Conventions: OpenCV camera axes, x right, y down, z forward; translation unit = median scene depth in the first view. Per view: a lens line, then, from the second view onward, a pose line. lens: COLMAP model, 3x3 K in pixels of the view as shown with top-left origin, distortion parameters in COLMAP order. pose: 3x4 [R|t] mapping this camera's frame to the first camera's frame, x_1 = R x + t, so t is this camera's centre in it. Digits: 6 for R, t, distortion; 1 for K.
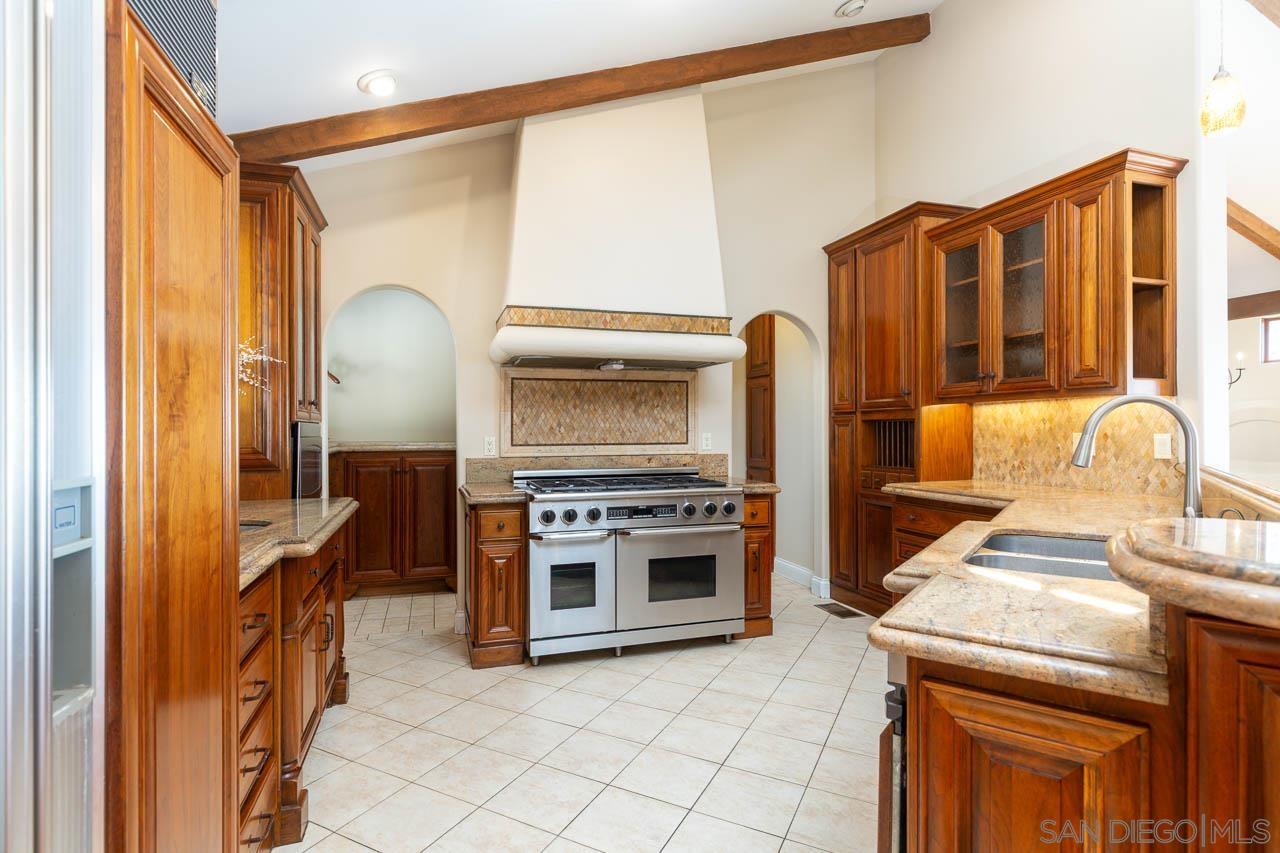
lens RADIAL K [[628.4, 0, 639.3], [0, 628.4, 428.7], [0, 0, 1]] dist [-0.003538, 0.000009]
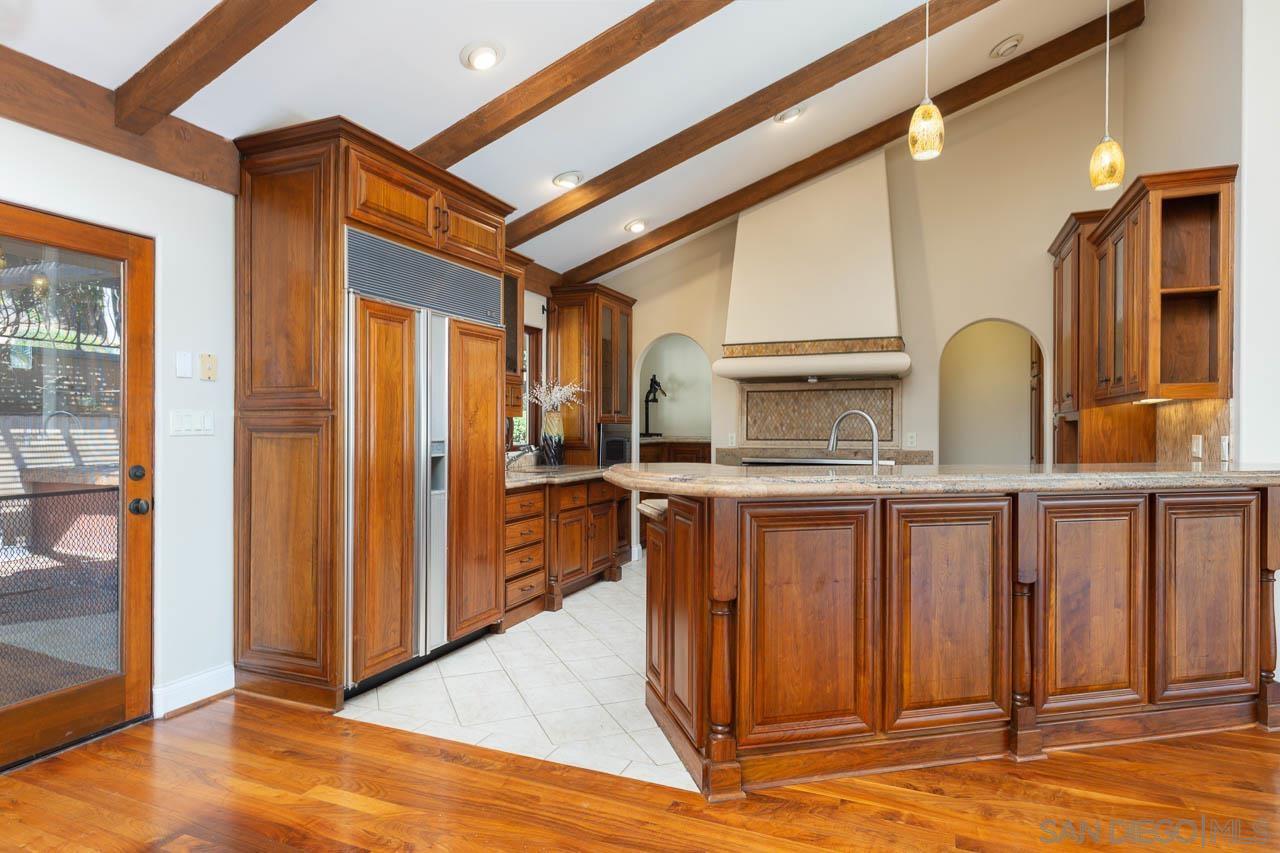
lens RADIAL K [[704.0, 0, 641.2], [0, 704.0, 424.1], [0, 0, 1]] dist [-0.001855, -0.000261]
pose [[0.763906, 0.002068, -0.645324, 0.647742], [-0.004353, 0.999989, -0.001948, -0.003794], [0.645313, 0.004297, 0.763907, -0.356349]]
